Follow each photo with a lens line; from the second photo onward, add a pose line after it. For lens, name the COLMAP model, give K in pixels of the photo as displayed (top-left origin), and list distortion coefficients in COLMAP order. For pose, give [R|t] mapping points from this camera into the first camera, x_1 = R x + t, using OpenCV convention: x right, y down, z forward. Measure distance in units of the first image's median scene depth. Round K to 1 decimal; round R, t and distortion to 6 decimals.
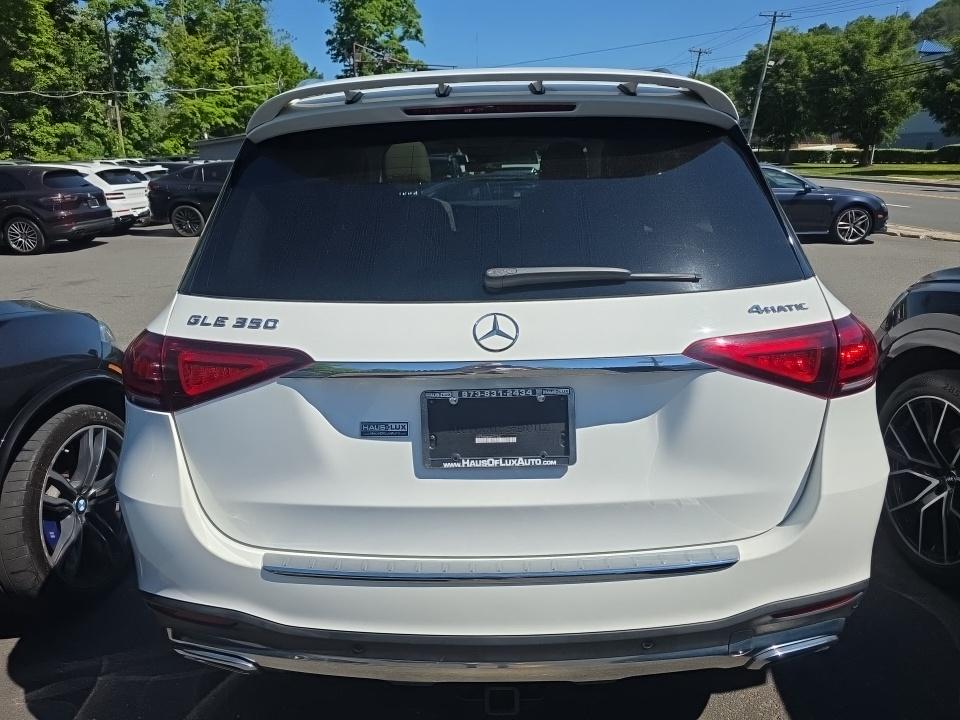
lens RADIAL K [[668.9, 0, 477.8], [0, 668.9, 360.4], [0, 0, 1]] dist [0.038776, -0.030860]
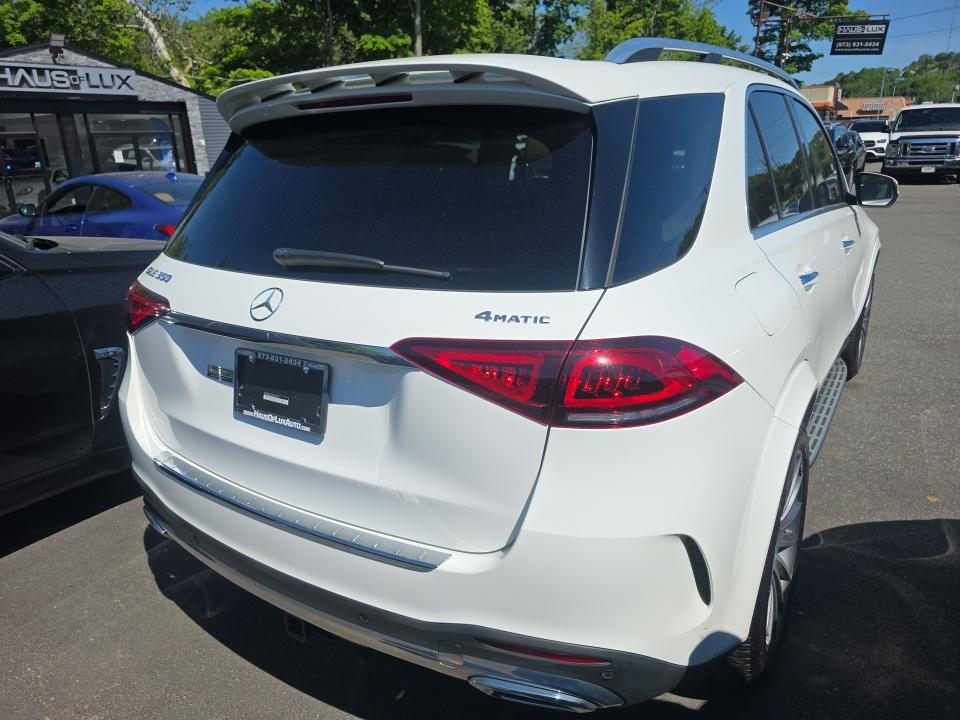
lens RADIAL K [[668.9, 0, 475.6], [0, 668.9, 367.6], [0, 0, 1]] dist [0.038776, -0.030860]
pose [[0.840864, 0.168321, -0.514408, 0.866041], [-0.143084, 0.985732, 0.088655, -0.082277], [0.521991, -0.000943, 0.852950, 0.193320]]
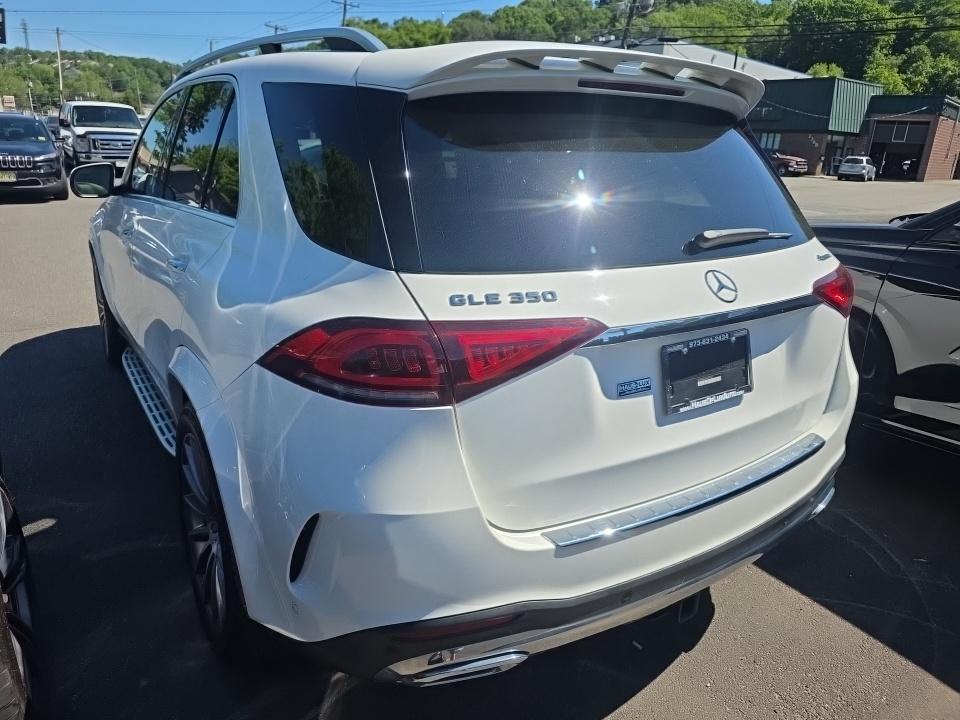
lens RADIAL K [[668.9, 0, 475.6], [0, 668.9, 353.0], [0, 0, 1]] dist [0.038776, -0.030860]
pose [[0.822338, -0.125228, 0.555047, -0.911882], [0.112758, 0.992000, 0.056753, -0.038512], [-0.557714, 0.015915, 0.829880, 0.253008]]
